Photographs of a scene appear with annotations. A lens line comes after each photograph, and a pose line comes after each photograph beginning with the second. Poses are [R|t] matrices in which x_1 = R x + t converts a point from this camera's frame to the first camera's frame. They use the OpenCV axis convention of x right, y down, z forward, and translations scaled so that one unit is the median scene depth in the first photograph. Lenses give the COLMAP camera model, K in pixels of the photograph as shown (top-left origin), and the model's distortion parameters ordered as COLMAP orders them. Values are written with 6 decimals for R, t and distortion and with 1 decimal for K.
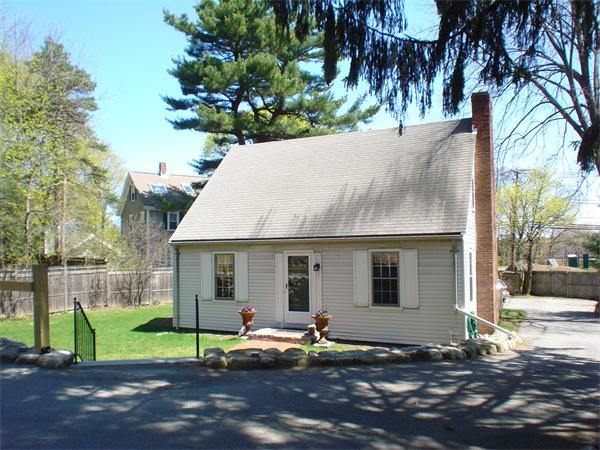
lens RADIAL K [[486.6, 0, 300.5], [0, 486.6, 225.9], [0, 0, 1]] dist [-0.070132, 0.026477]
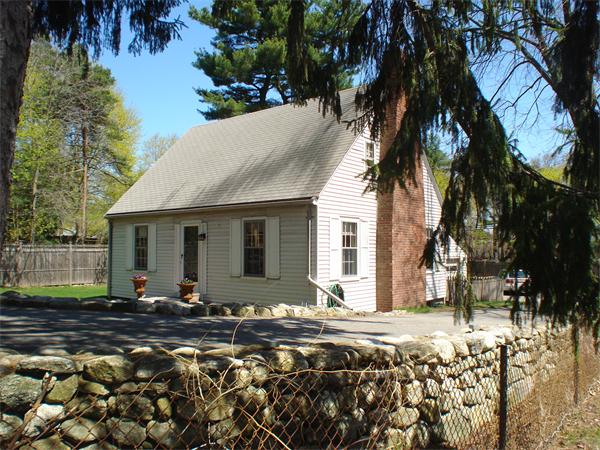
lens RADIAL K [[486.6, 0, 300.2], [0, 486.6, 224.5], [0, 0, 1]] dist [-0.070132, 0.026477]
pose [[0.972606, 0.005340, -0.232397, 0.408747], [-0.004875, 0.999985, 0.002572, 0.049894], [0.232407, -0.001369, 0.972618, 0.072982]]
